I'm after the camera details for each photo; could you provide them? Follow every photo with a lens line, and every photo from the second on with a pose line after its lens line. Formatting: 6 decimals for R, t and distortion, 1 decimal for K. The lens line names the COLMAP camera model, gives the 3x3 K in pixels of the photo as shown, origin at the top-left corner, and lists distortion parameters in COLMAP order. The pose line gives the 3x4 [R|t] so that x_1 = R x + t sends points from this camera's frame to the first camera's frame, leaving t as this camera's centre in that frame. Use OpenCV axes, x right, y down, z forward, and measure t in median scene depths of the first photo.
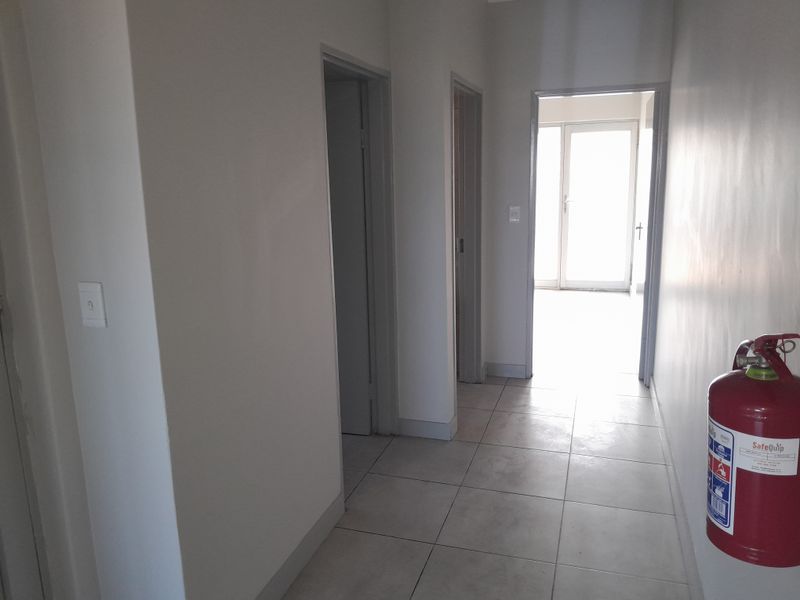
lens RADIAL K [[619.6, 0, 373.7], [0, 619.6, 299.4], [0, 0, 1]] dist [0.069131, -0.140617]
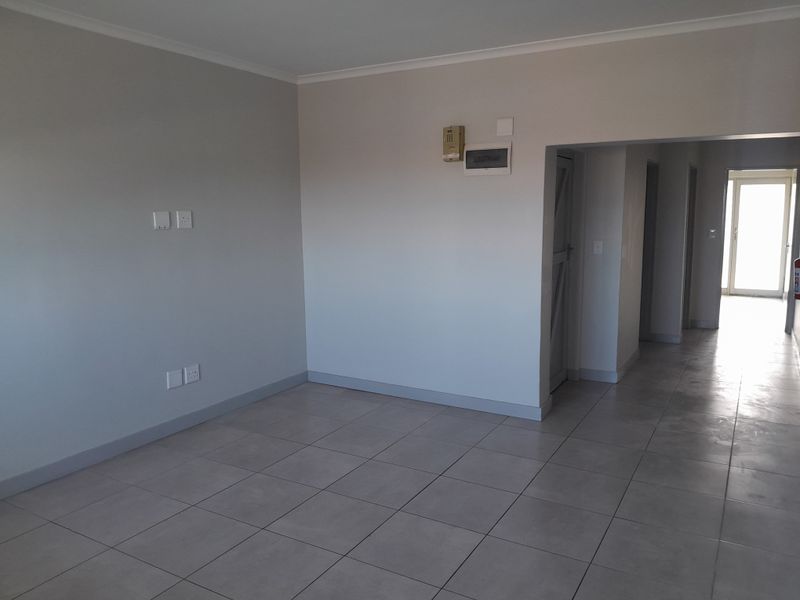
lens RADIAL K [[614.2, 0, 402.4], [0, 614.2, 298.1], [0, 0, 1]] dist [0.074820, -0.138374]
pose [[0.984779, 0.048818, -0.166816, -0.322591], [-0.058100, 0.996996, -0.051216, 0.177657], [0.163814, 0.060128, 0.984657, -0.830775]]
